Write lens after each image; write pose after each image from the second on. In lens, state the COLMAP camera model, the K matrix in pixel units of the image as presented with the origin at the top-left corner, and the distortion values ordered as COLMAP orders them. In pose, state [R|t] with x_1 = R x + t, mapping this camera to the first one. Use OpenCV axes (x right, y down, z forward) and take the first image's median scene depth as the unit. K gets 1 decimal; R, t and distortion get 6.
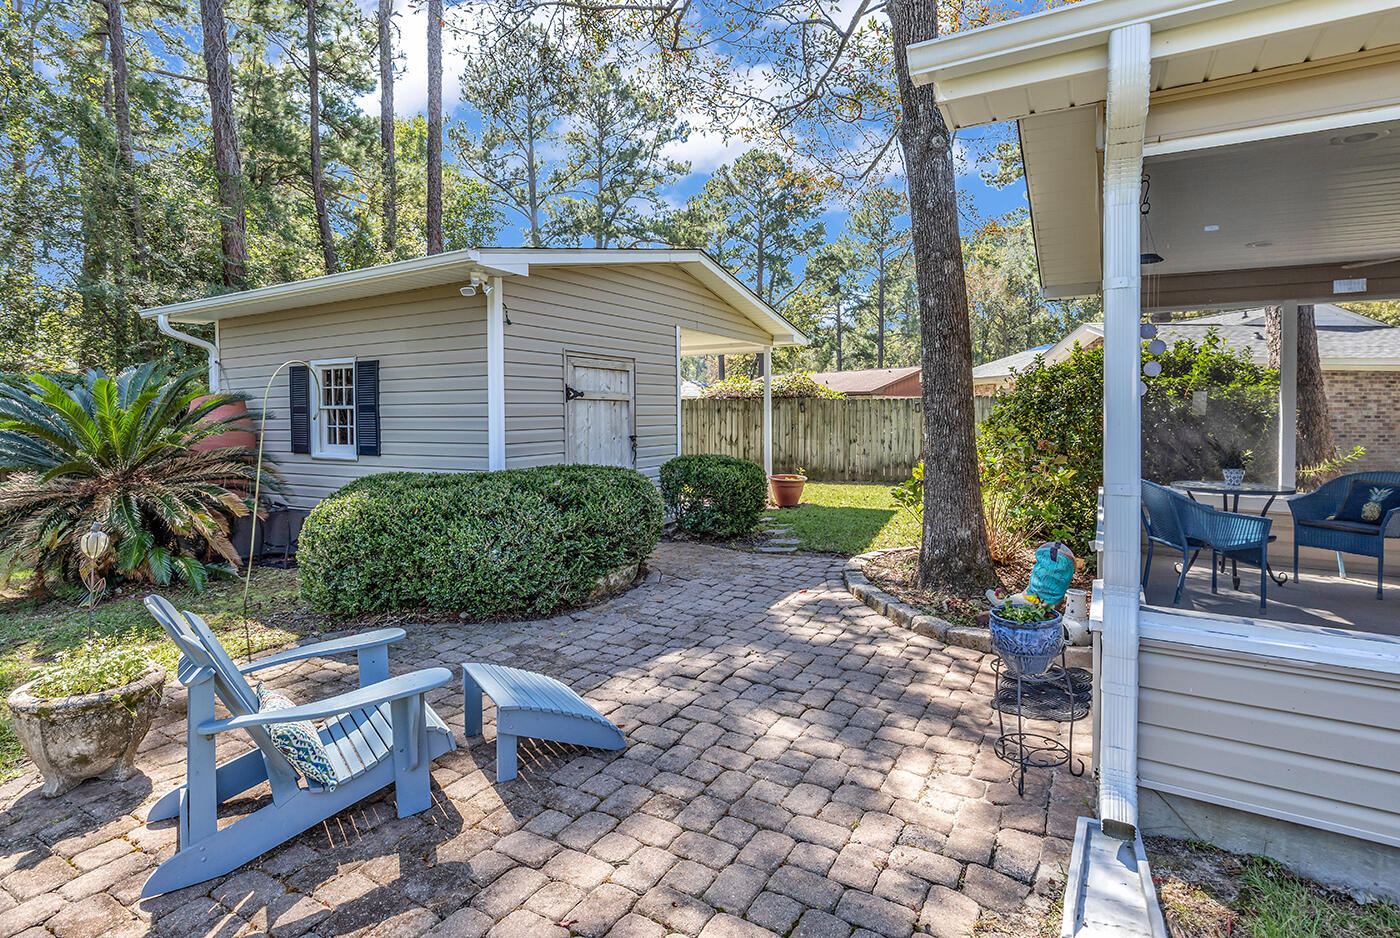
lens RADIAL K [[718.3, 0, 699.3], [0, 718.3, 419.8], [0, 0, 1]] dist [0.001756, -0.000023]
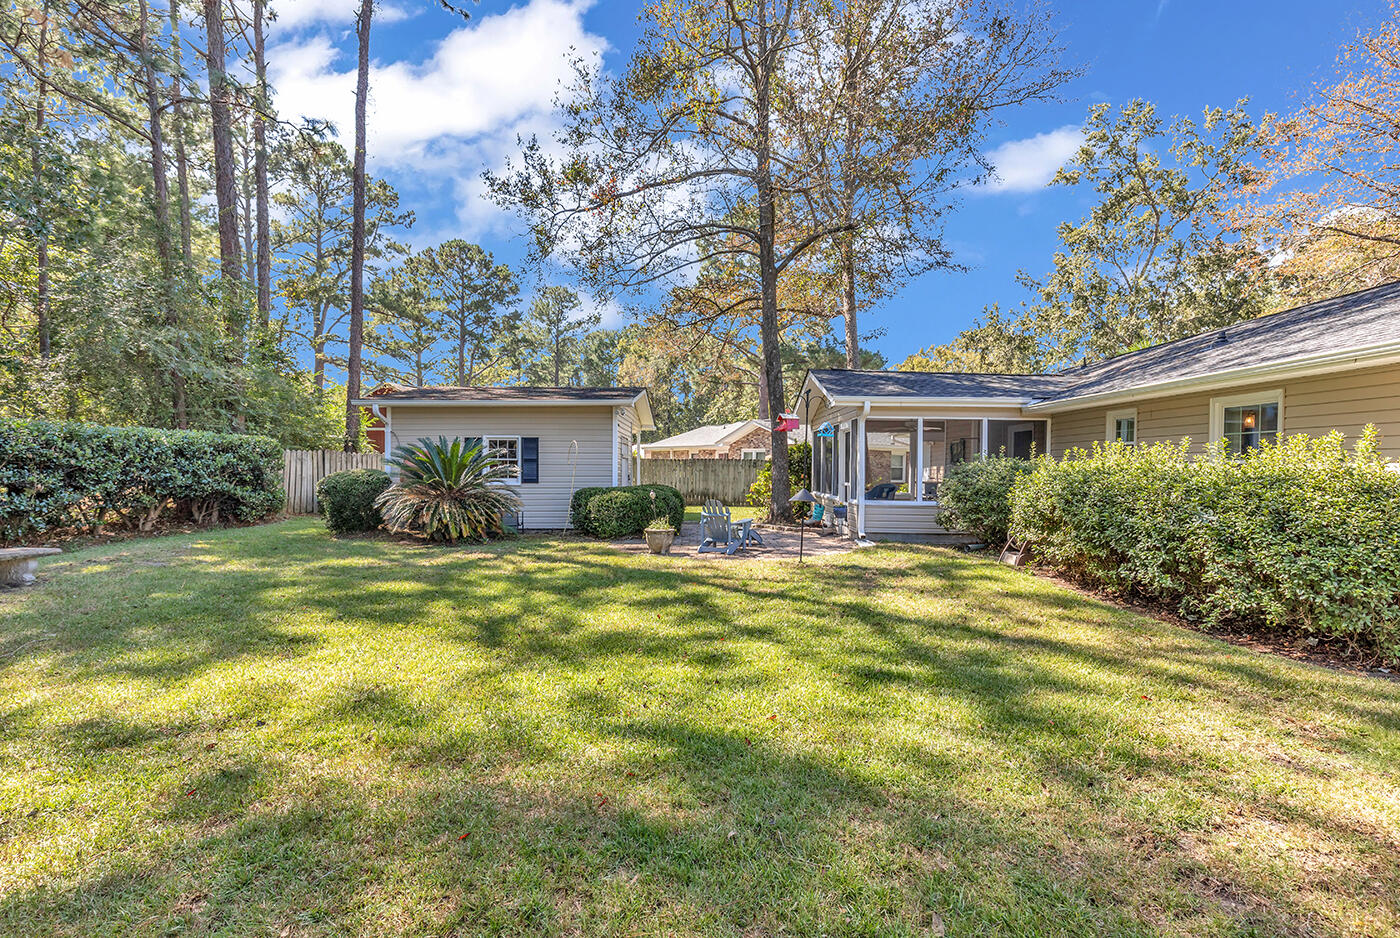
lens RADIAL K [[633.3, 0, 700.2], [0, 633.3, 467.3], [0, 0, 1]] dist [0.003725, -0.000471]
pose [[0.872341, 0.015709, 0.488646, -0.902319], [-0.008928, 0.999829, -0.016204, 0.028483], [-0.488816, 0.009773, 0.872332, -0.844747]]
